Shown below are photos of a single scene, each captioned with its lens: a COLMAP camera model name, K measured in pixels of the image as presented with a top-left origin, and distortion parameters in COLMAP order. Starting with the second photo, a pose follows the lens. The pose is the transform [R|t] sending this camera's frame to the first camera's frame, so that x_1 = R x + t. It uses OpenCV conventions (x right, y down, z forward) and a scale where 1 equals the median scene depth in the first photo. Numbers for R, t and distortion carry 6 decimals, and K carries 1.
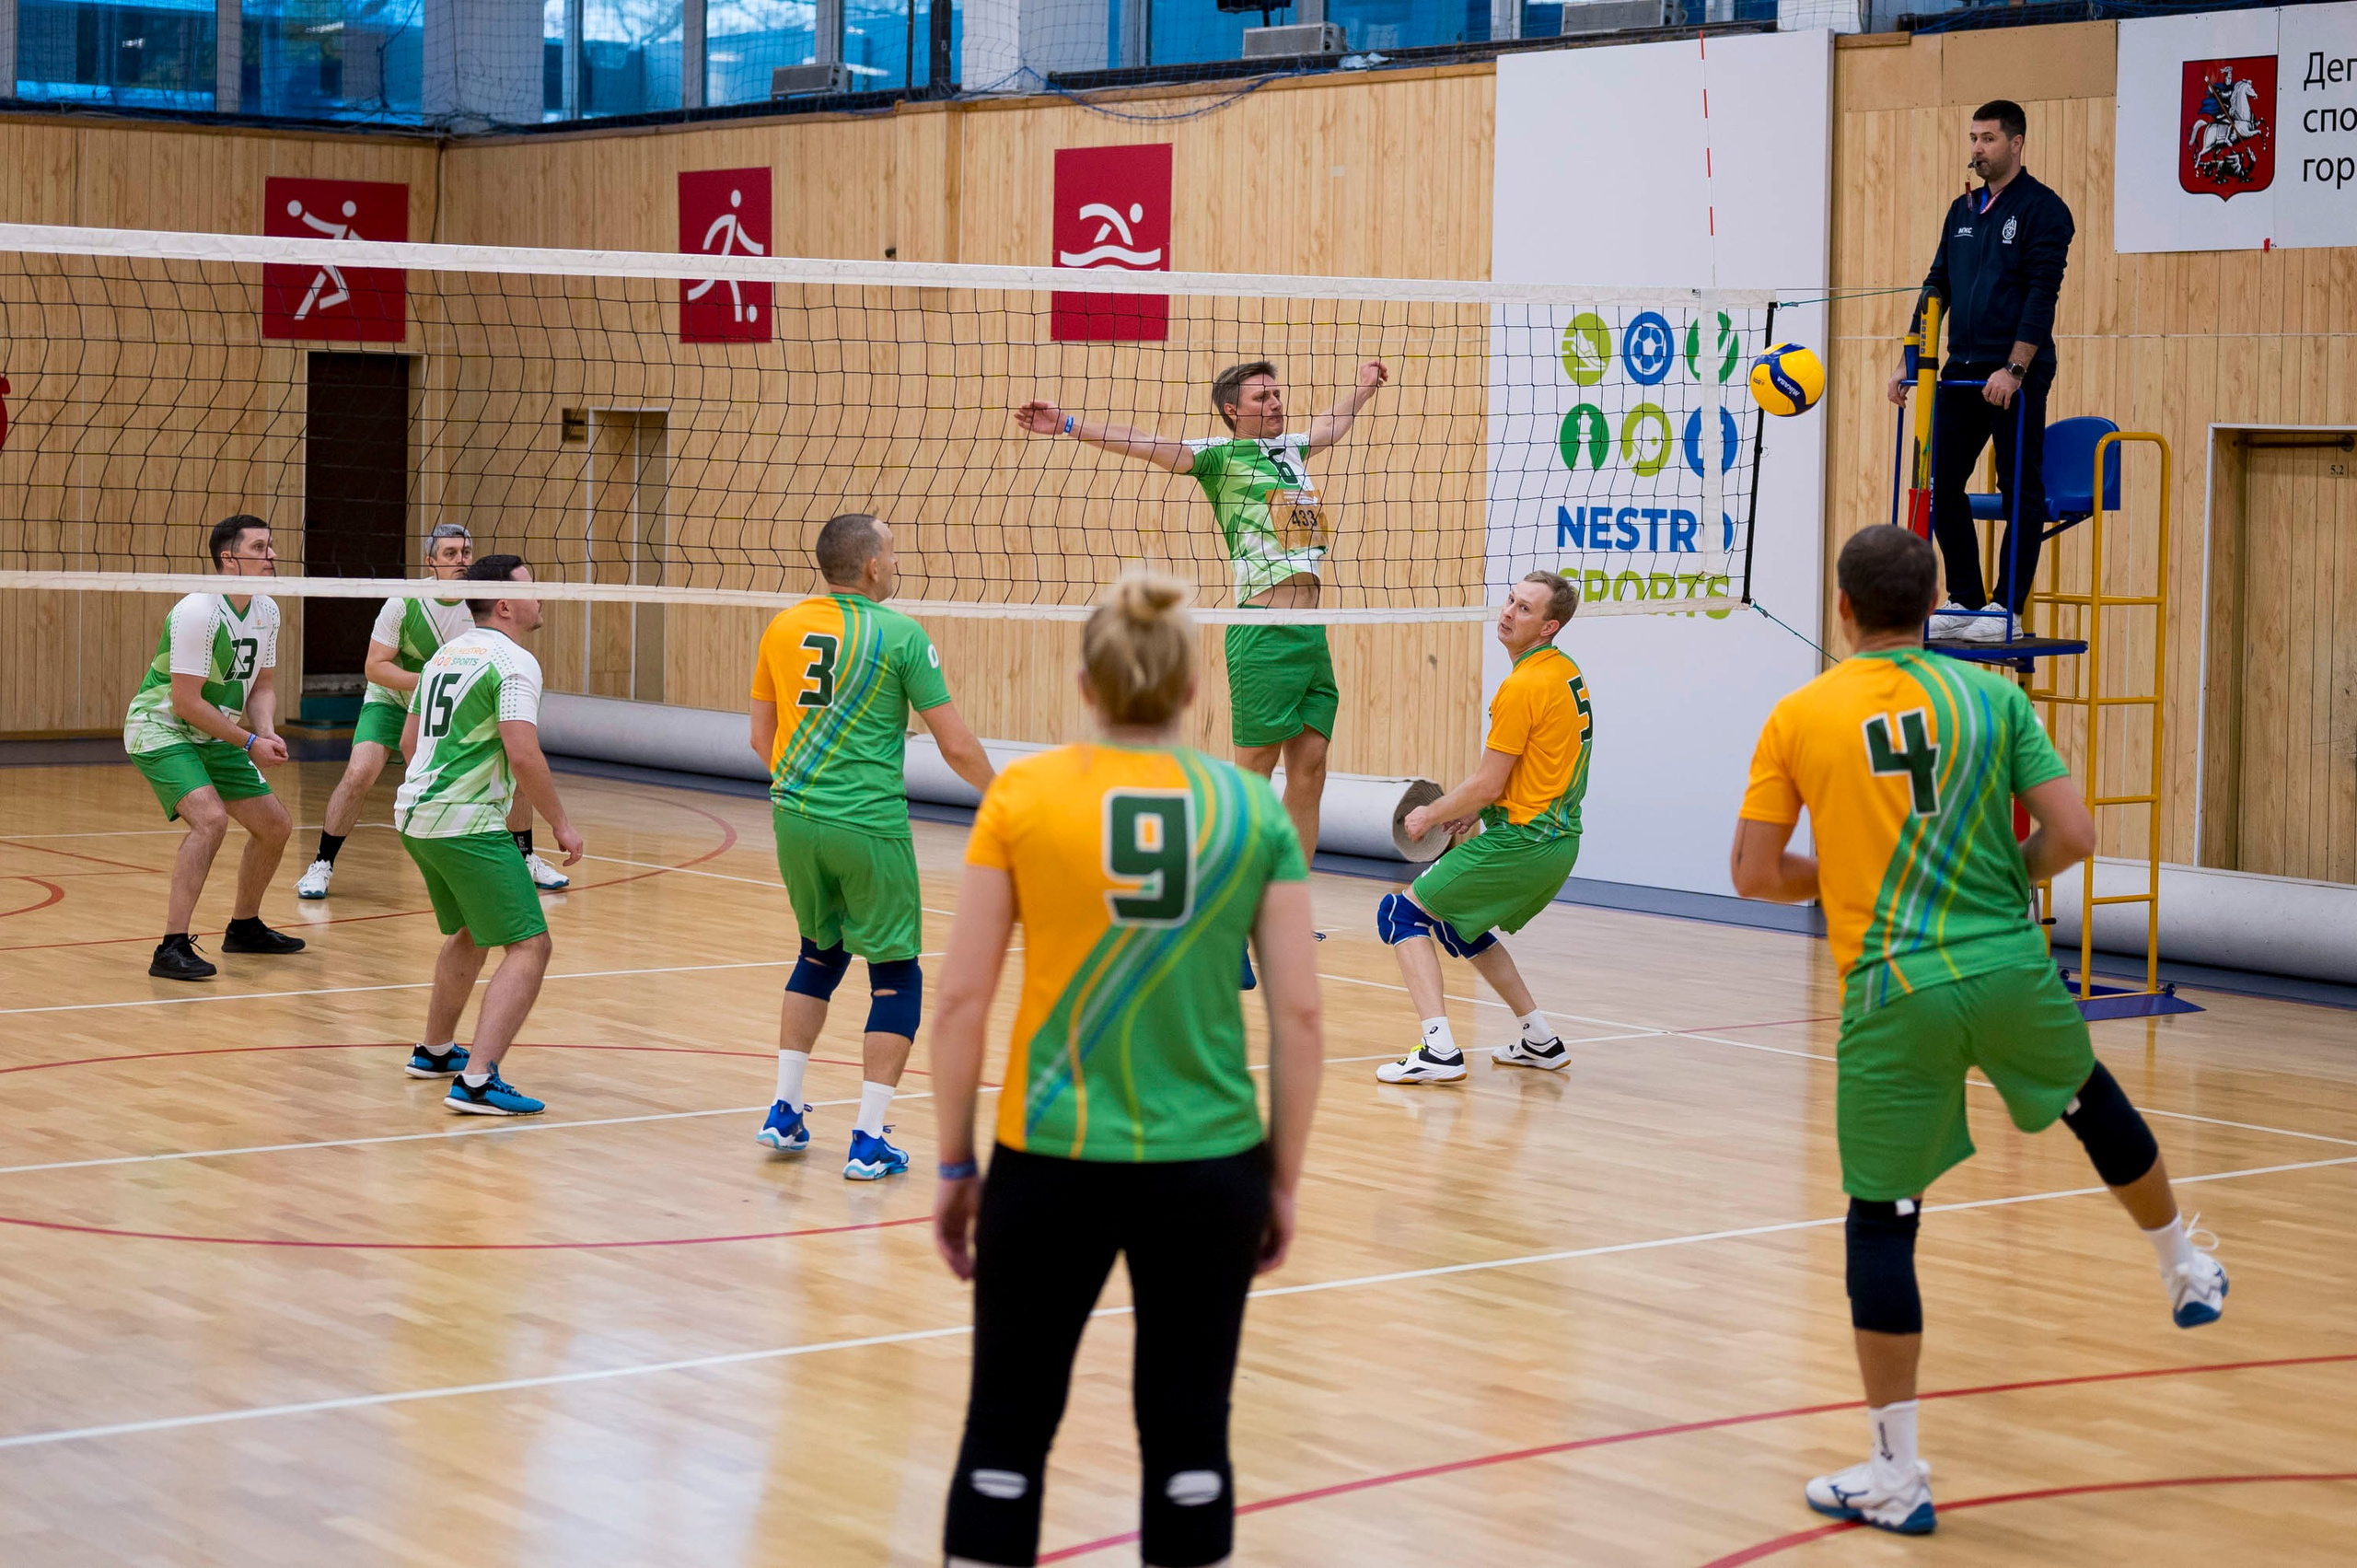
lens RADIAL K [[4825.6, 0, 1081.5], [0, 4825.6, 676.4], [0, 0, 1]] dist [0.085488, 0.000000]
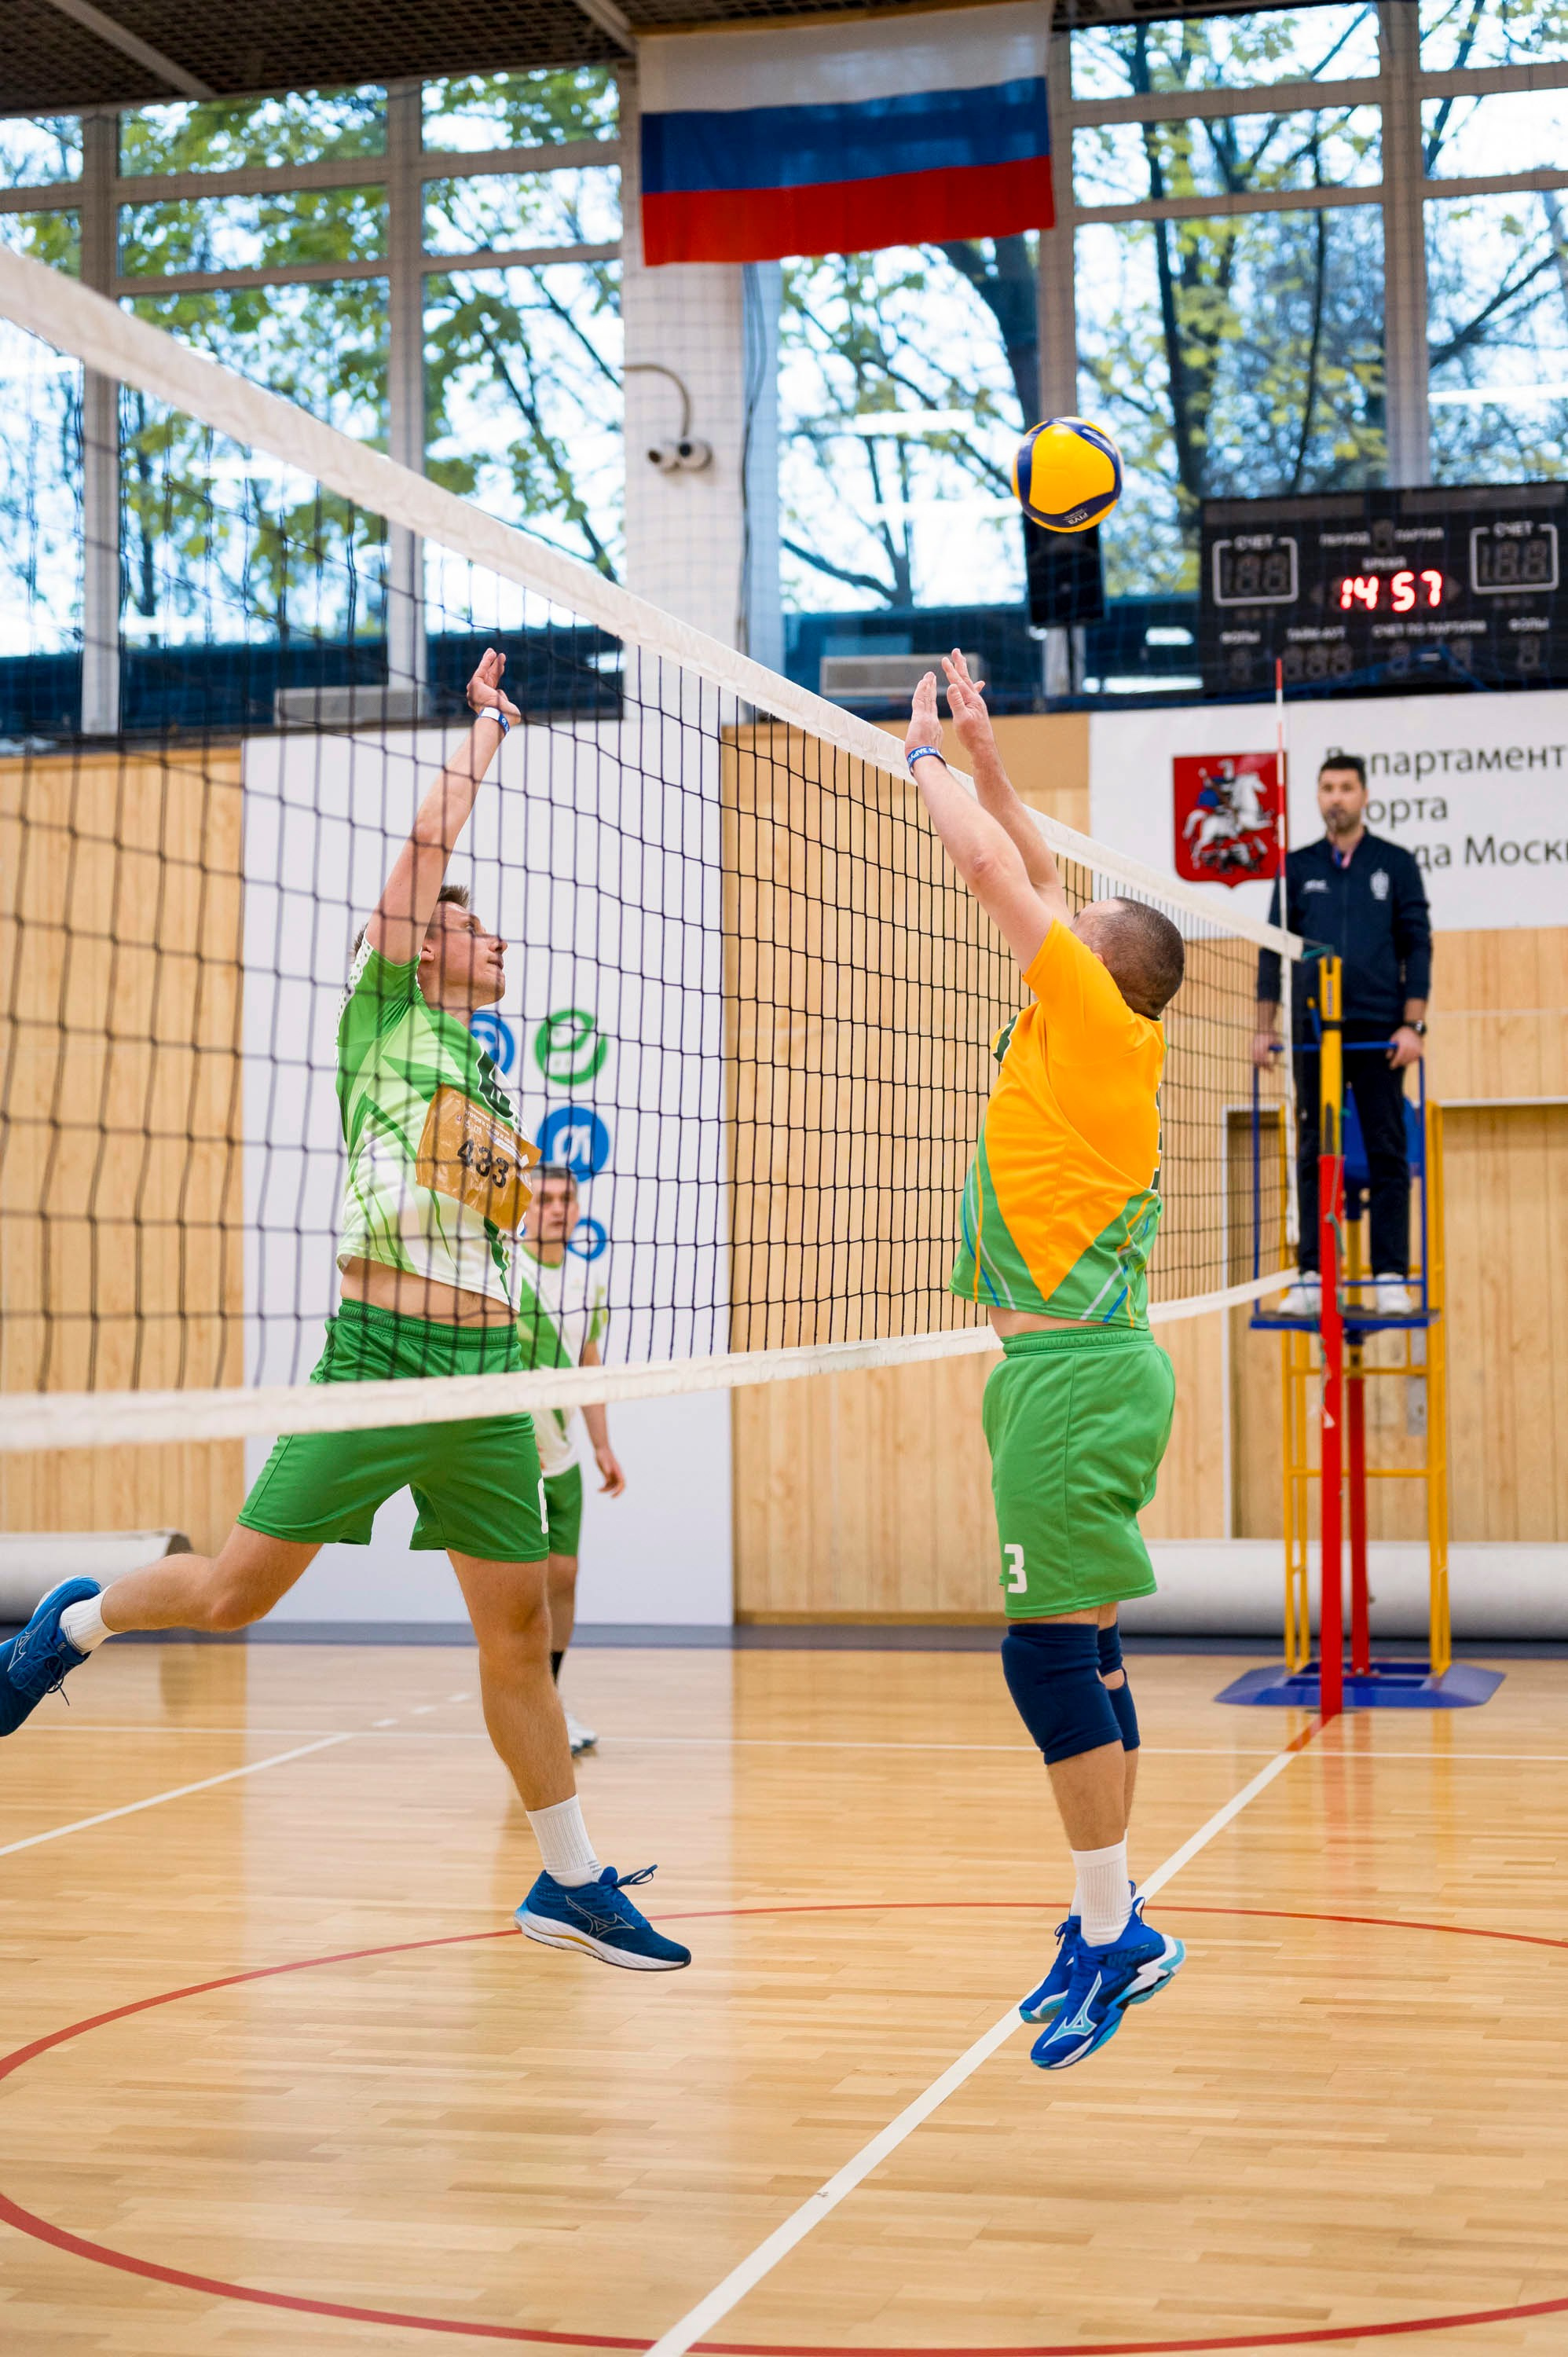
lens RADIAL K [[3739.7, 0, 798.2], [0, 3739.7, 1105.2], [0, 0, 1]] dist [0.032949, 0.000000]
pose [[0.763714, 0.006686, 0.645521, -0.347017], [0.058166, 0.995166, -0.079124, 0.004906], [-0.642929, 0.097975, 0.759633, 0.460630]]
